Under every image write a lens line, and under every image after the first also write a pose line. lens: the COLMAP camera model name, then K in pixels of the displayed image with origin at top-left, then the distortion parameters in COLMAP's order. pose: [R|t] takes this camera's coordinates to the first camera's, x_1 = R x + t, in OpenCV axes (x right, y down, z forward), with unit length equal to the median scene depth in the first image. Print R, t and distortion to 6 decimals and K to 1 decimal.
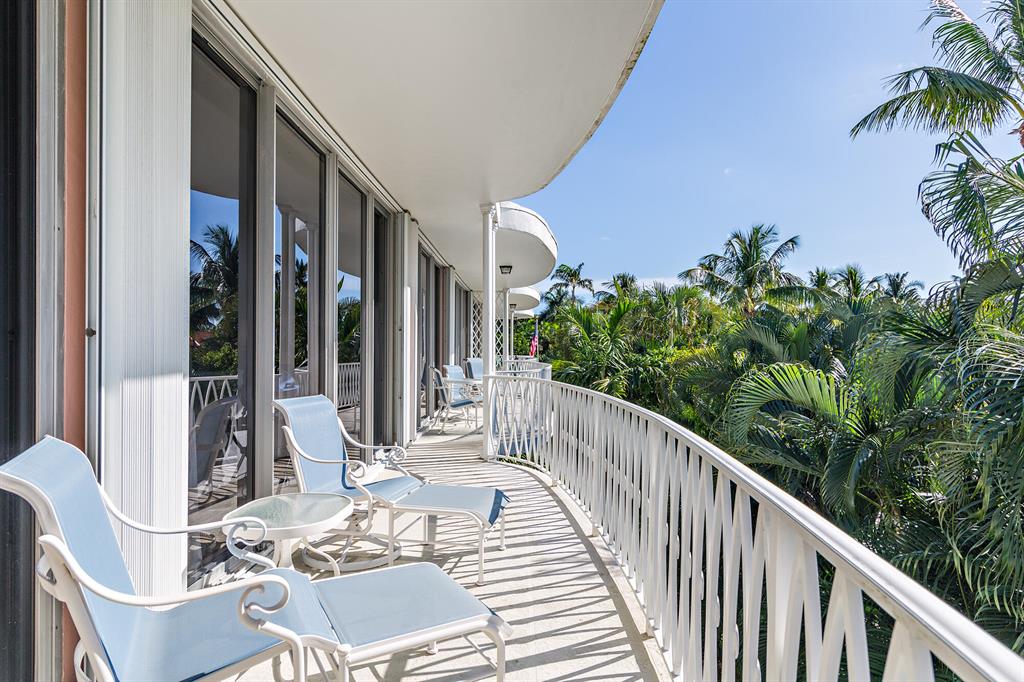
lens RADIAL K [[557.9, 0, 511.1], [0, 557.9, 347.5], [0, 0, 1]] dist [-0.001807, -0.000587]
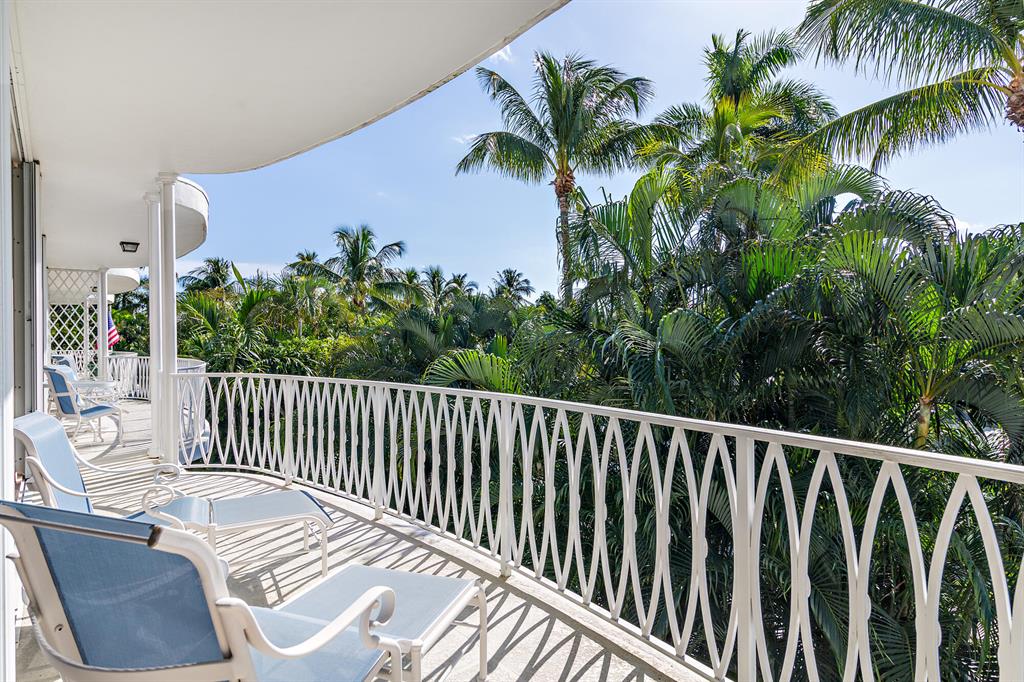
lens RADIAL K [[557.9, 0, 488.2], [0, 557.9, 326.5], [0, 0, 1]] dist [-0.001807, -0.000587]
pose [[0.755971, -0.003298, 0.654596, -0.194302], [0.015314, 0.999803, -0.012649, -0.003196], [-0.654425, 0.019587, 0.755873, 0.033944]]
